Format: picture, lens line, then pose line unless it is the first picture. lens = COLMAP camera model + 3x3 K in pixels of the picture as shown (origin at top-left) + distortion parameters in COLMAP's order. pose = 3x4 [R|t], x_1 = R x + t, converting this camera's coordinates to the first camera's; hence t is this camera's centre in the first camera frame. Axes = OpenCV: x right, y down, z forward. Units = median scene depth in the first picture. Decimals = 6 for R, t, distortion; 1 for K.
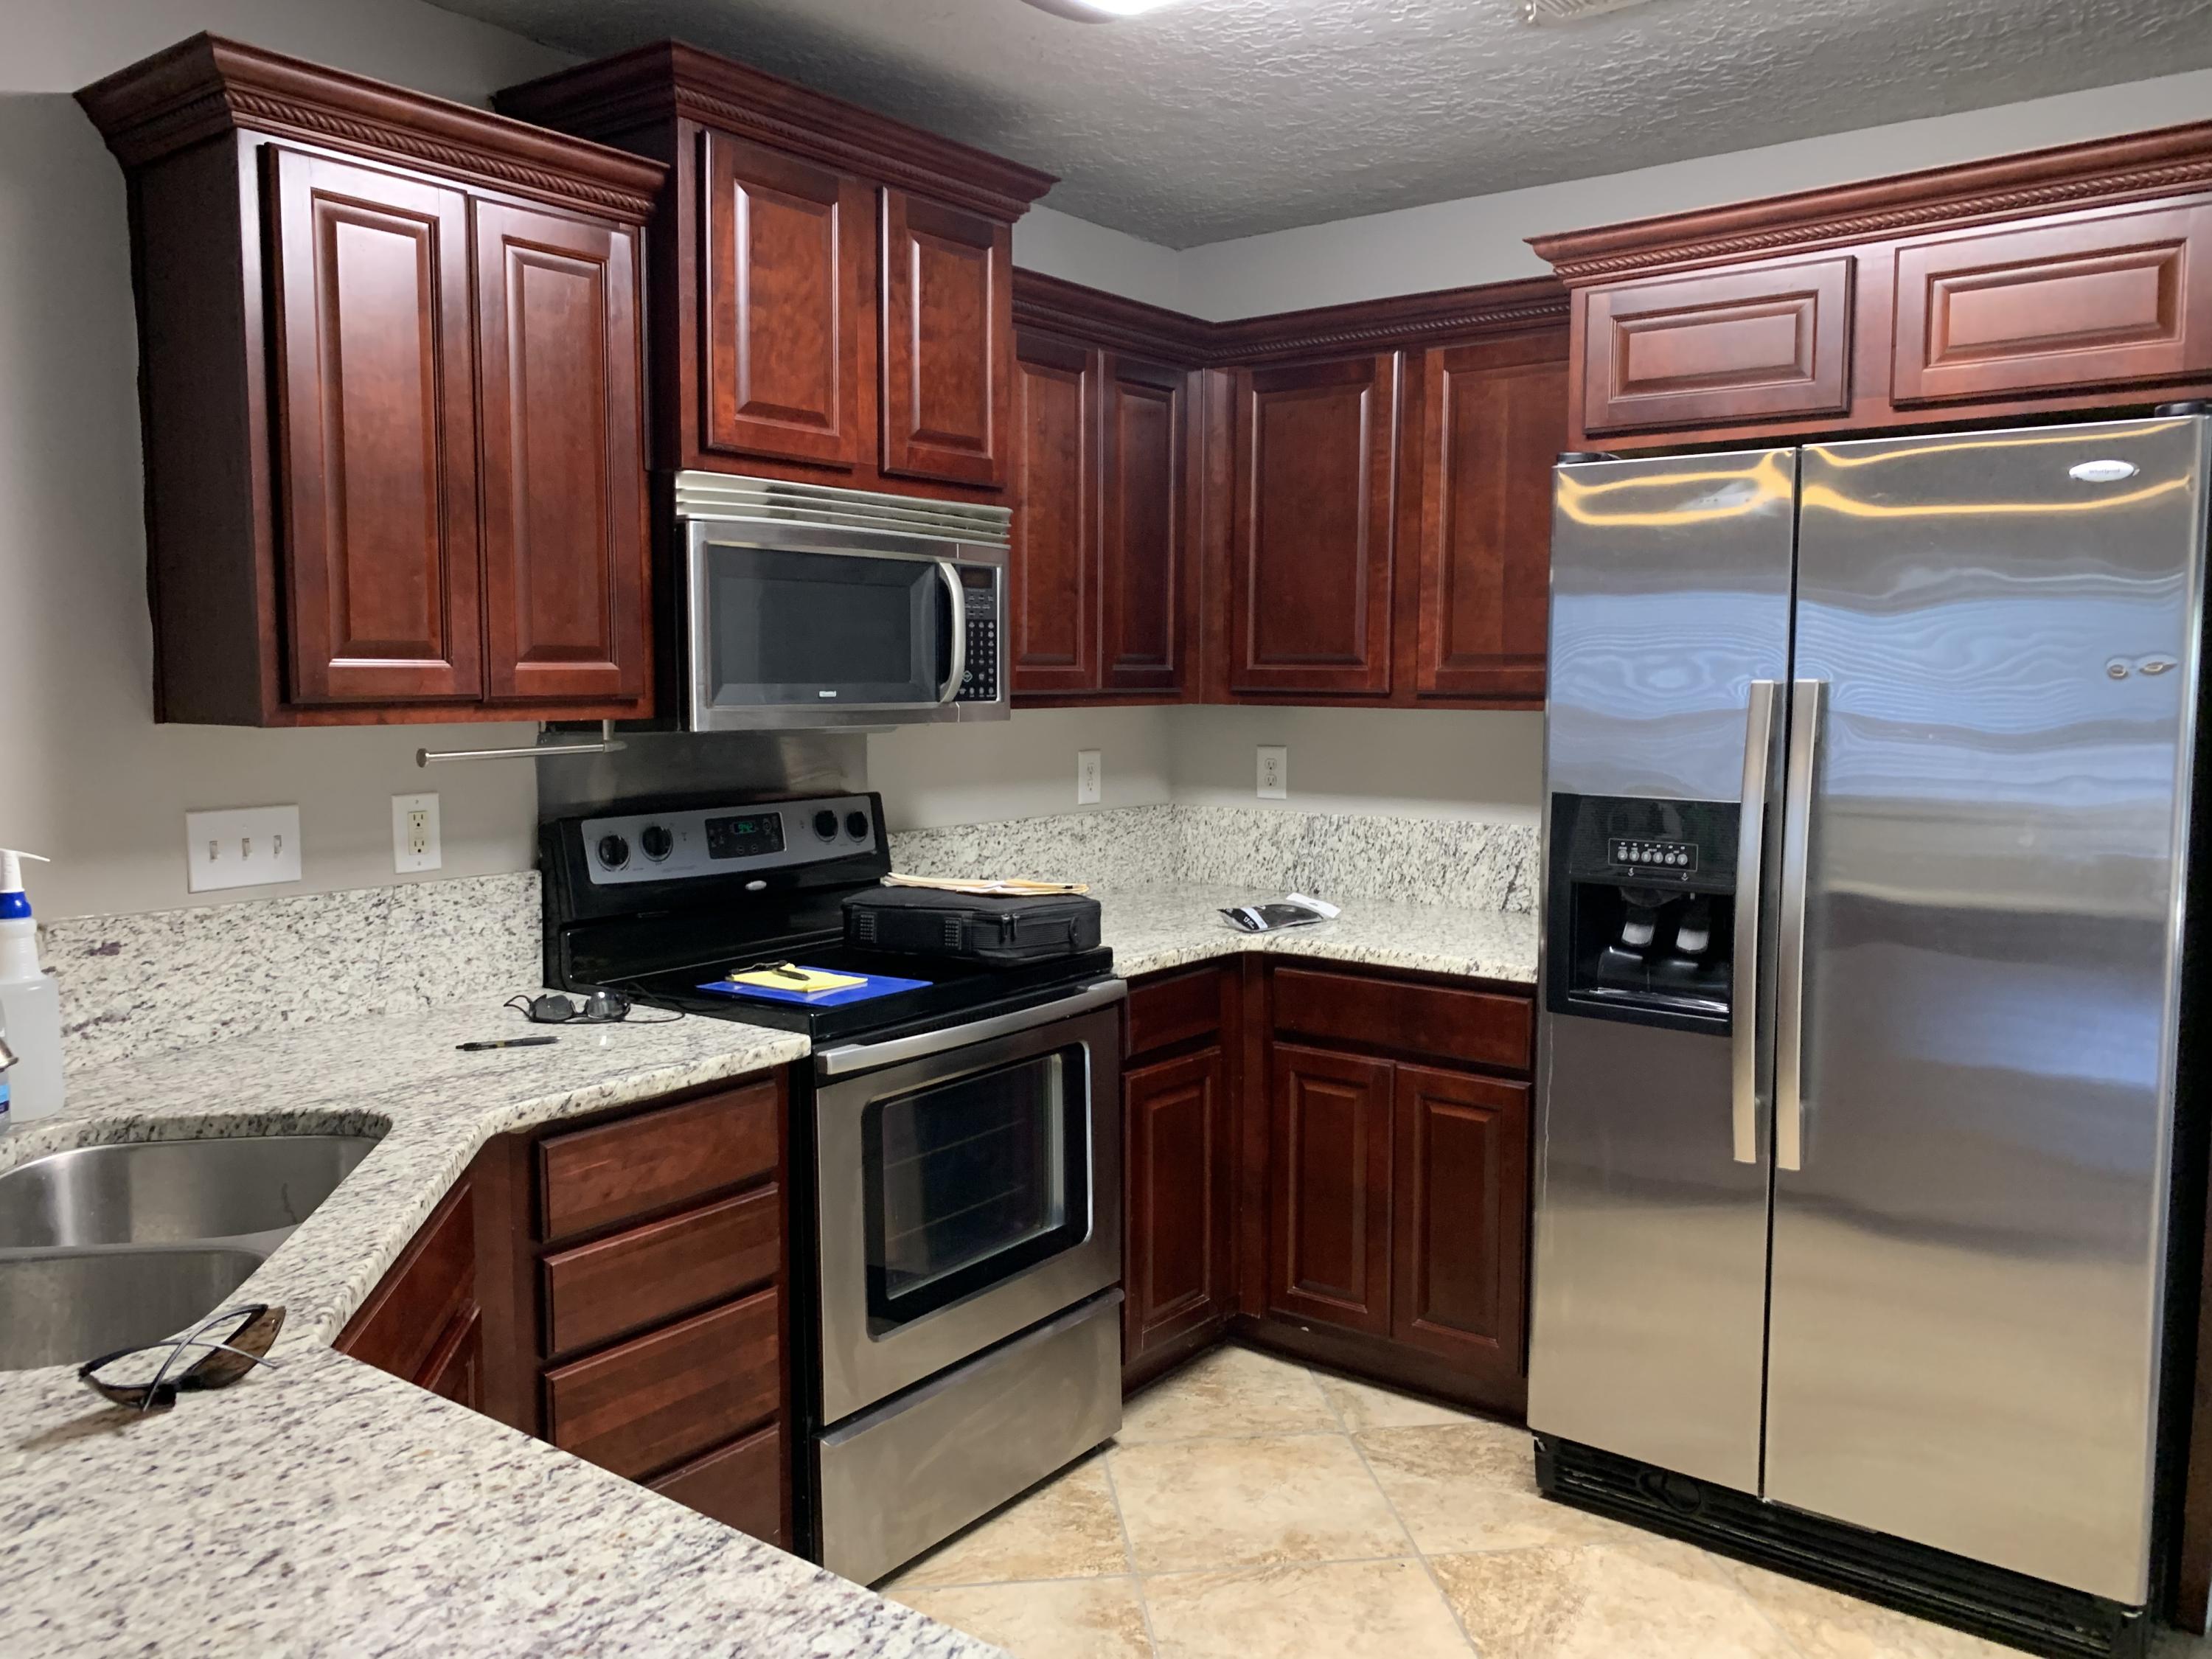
lens RADIAL K [[1668.1, 0, 1106.0], [0, 1668.1, 829.5], [0, 0, 1]] dist [0.081891, -0.202969]
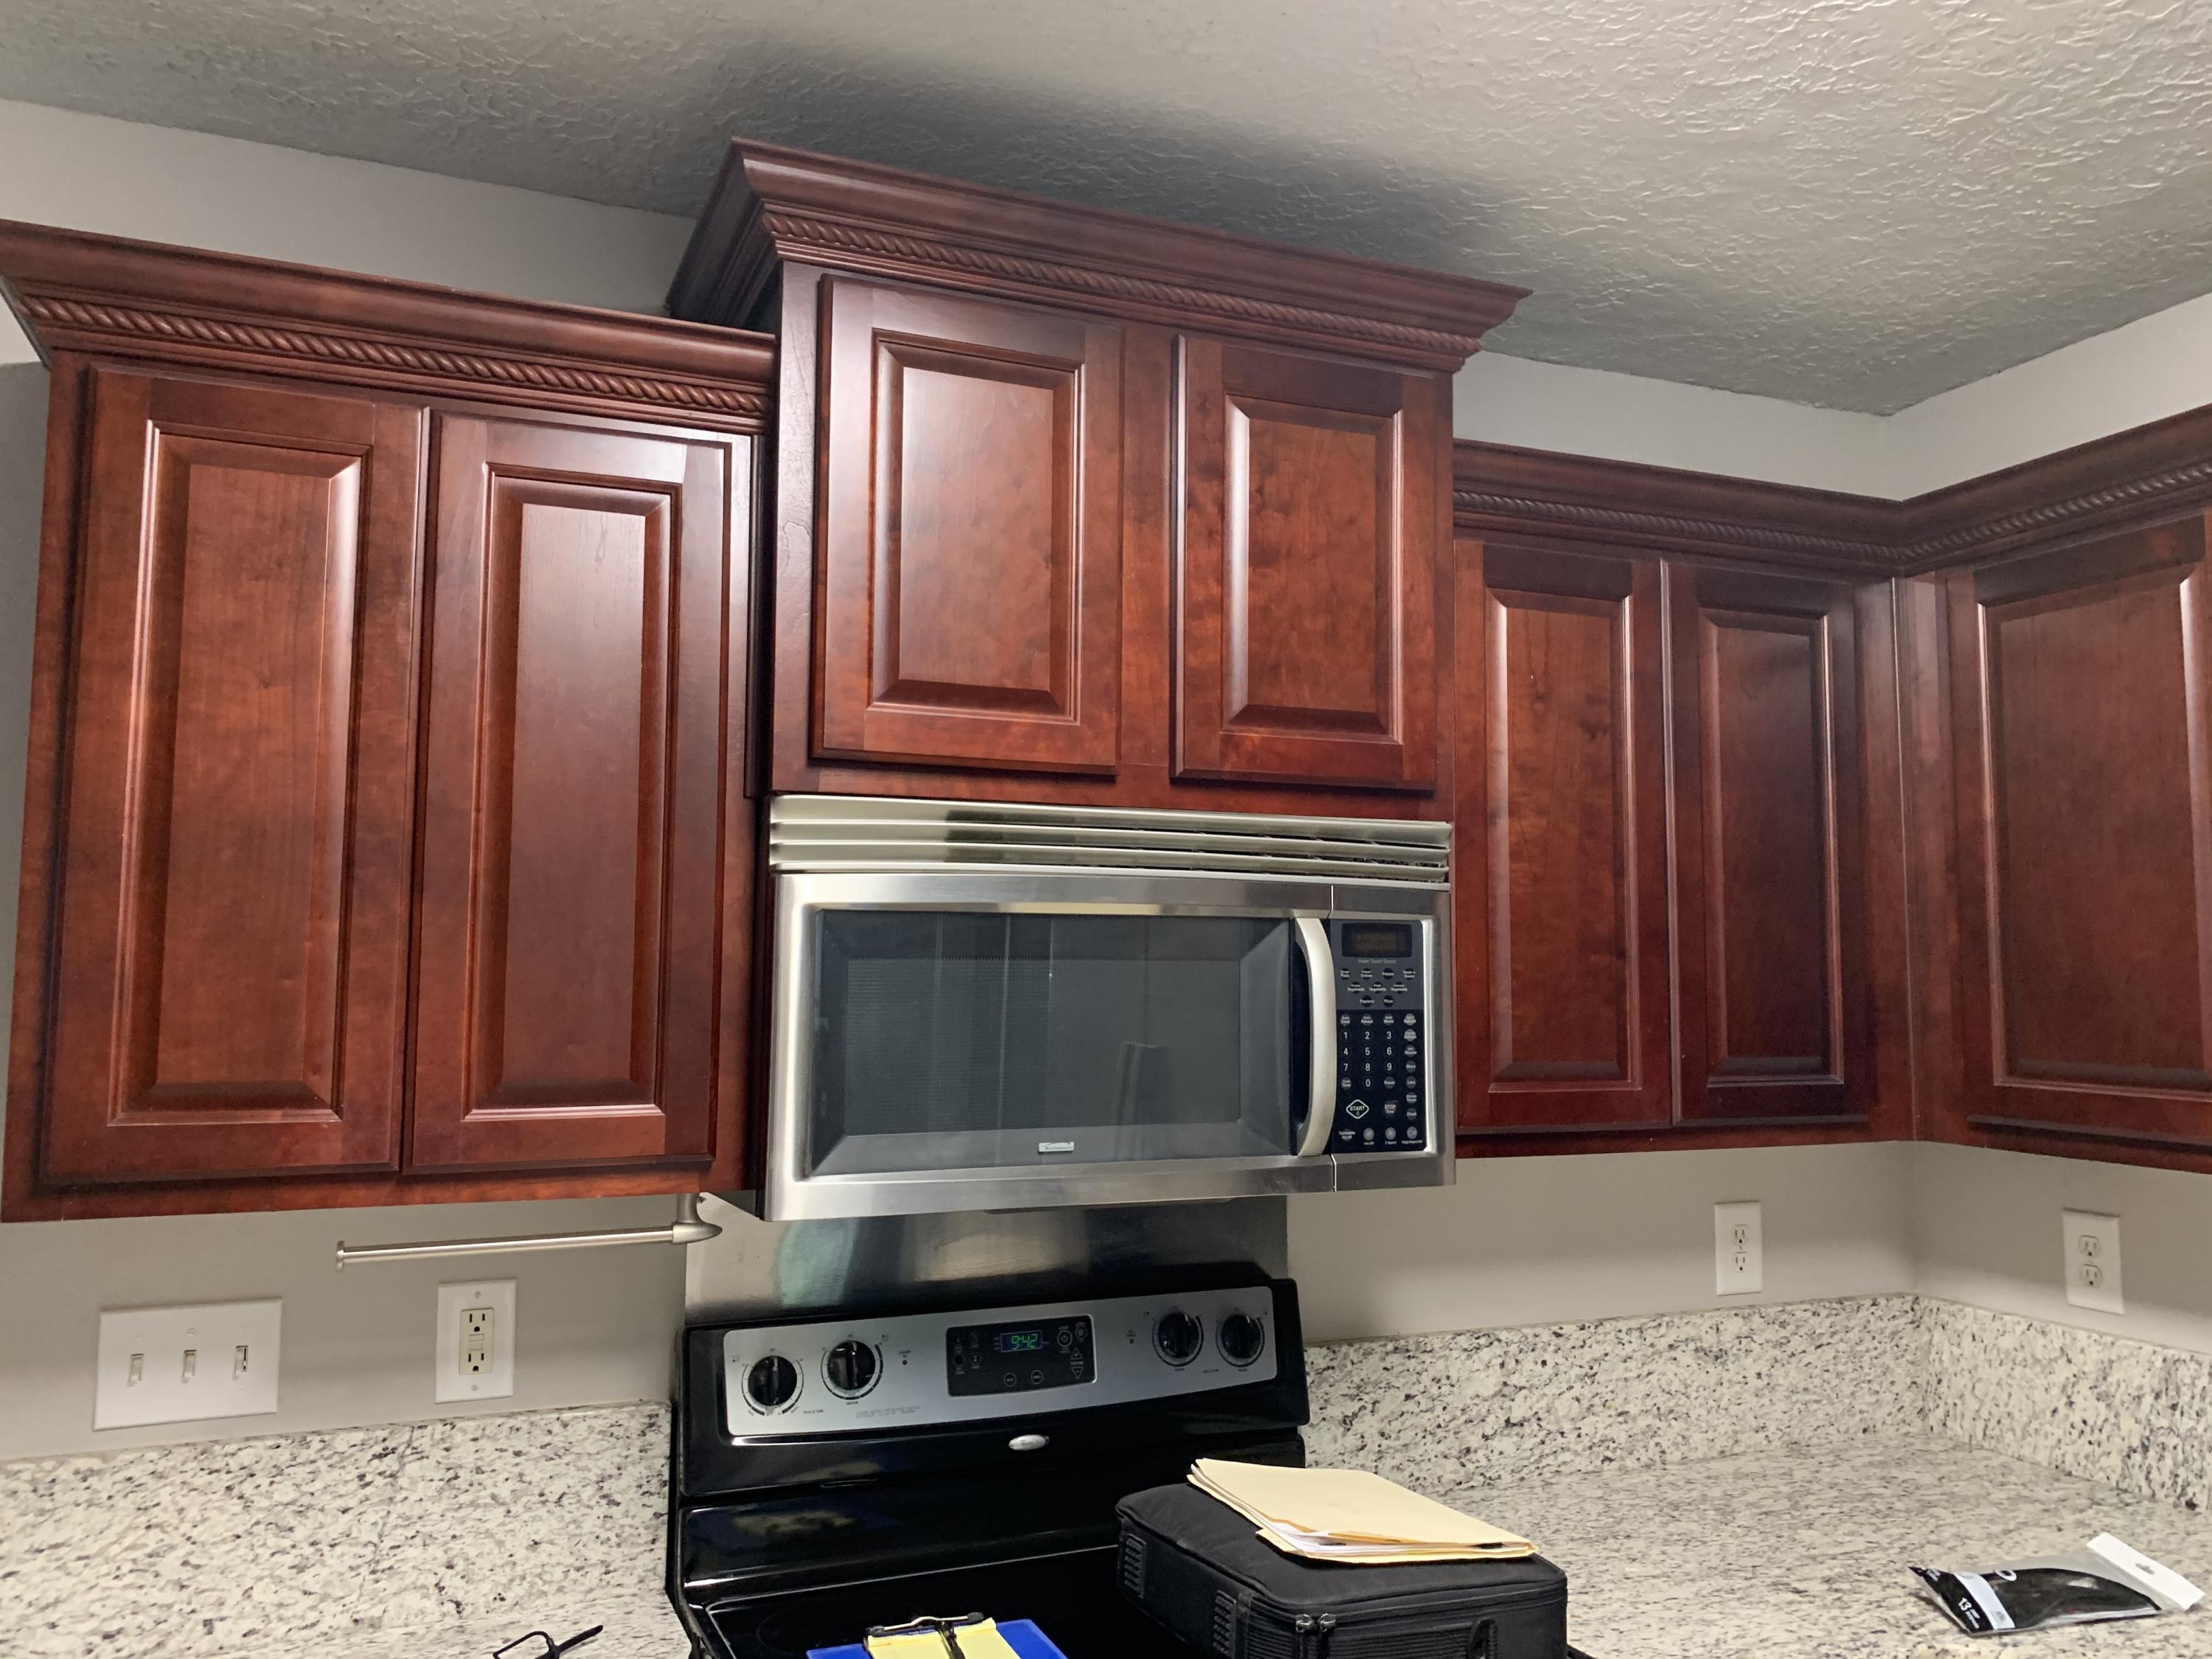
lens RADIAL K [[1715.8, 0, 1106.0], [0, 1715.8, 829.5], [0, 0, 1]] dist [0.008630, -0.003883]
pose [[0.866670, -0.046589, -0.496701, 0.151409], [-0.048142, 0.983173, -0.176220, -0.083816], [0.496553, 0.176637, 0.849844, 0.461383]]
